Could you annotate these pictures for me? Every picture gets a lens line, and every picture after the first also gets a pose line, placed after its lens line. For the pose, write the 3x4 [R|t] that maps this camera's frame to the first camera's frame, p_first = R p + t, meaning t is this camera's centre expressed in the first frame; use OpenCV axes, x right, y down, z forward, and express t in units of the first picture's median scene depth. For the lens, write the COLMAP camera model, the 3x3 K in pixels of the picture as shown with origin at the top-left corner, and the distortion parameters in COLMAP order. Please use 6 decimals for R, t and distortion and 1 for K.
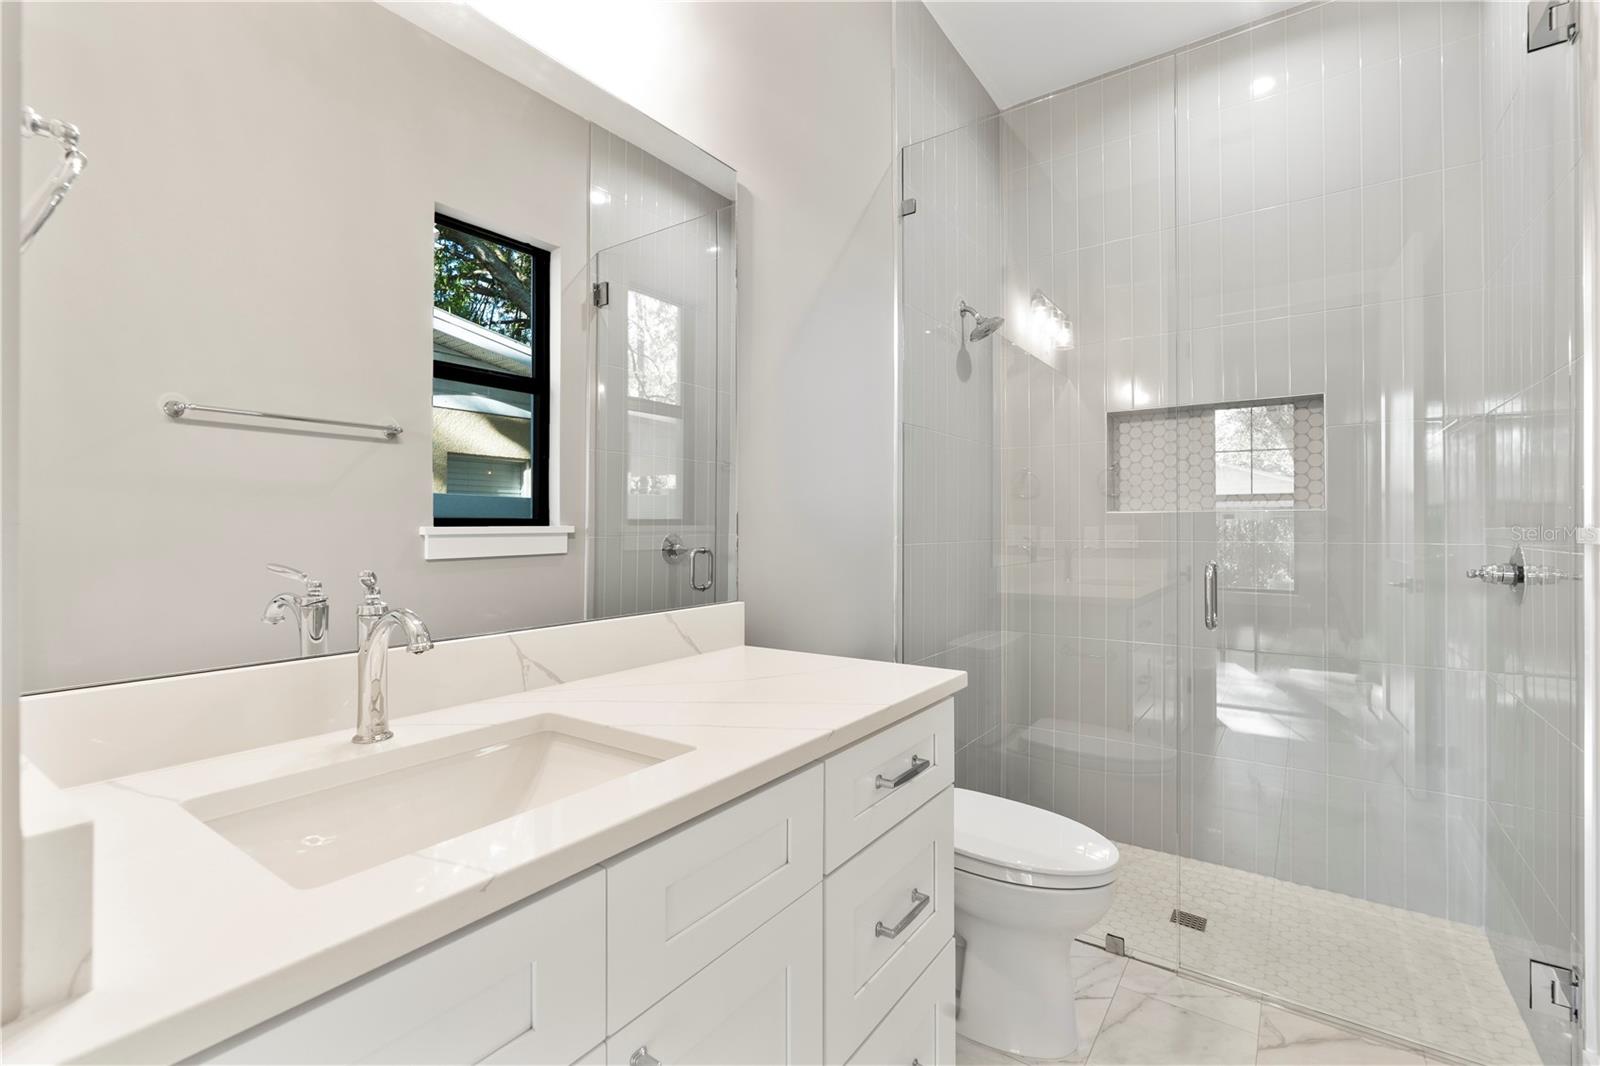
lens RADIAL K [[729.1, 0, 804.4], [0, 729.1, 530.2], [0, 0, 1]] dist [-0.005025, 0.000097]
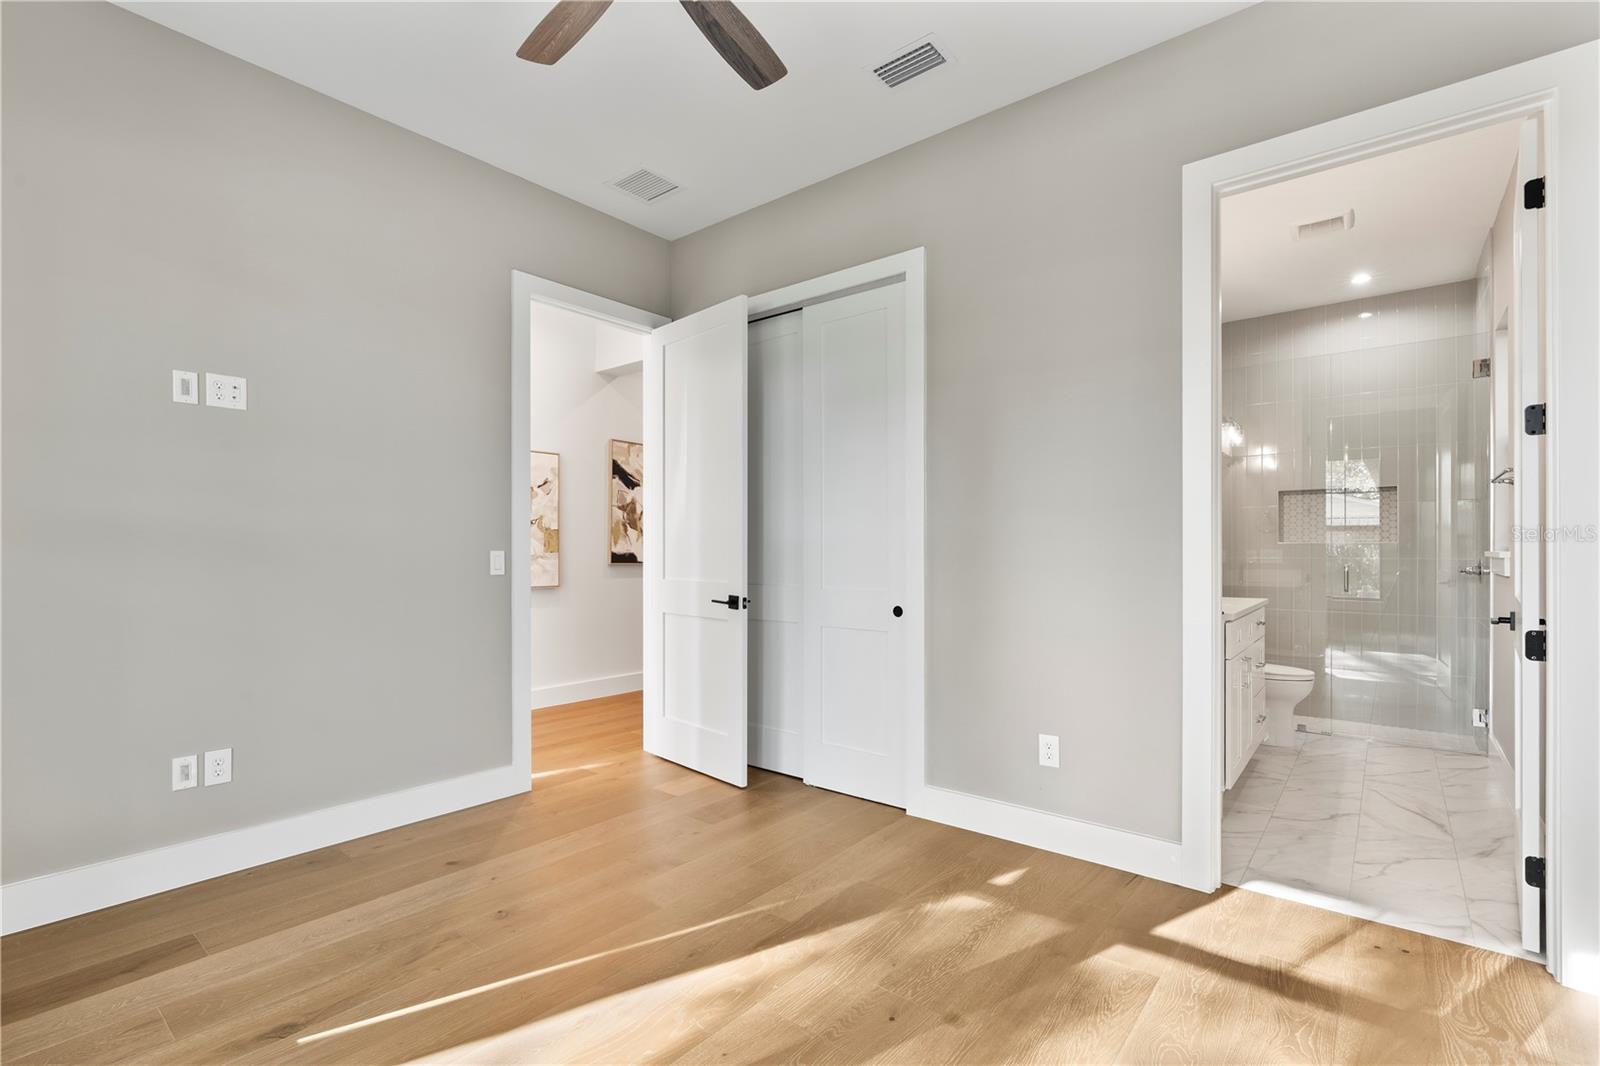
lens RADIAL K [[729.1, 0, 791.8], [0, 729.1, 537.3], [0, 0, 1]] dist [-0.005025, 0.000097]
pose [[0.996412, 0.003104, -0.084578, -0.694100], [-0.004725, 0.999809, -0.018970, 0.004113], [0.084503, 0.019301, 0.996236, -1.010146]]
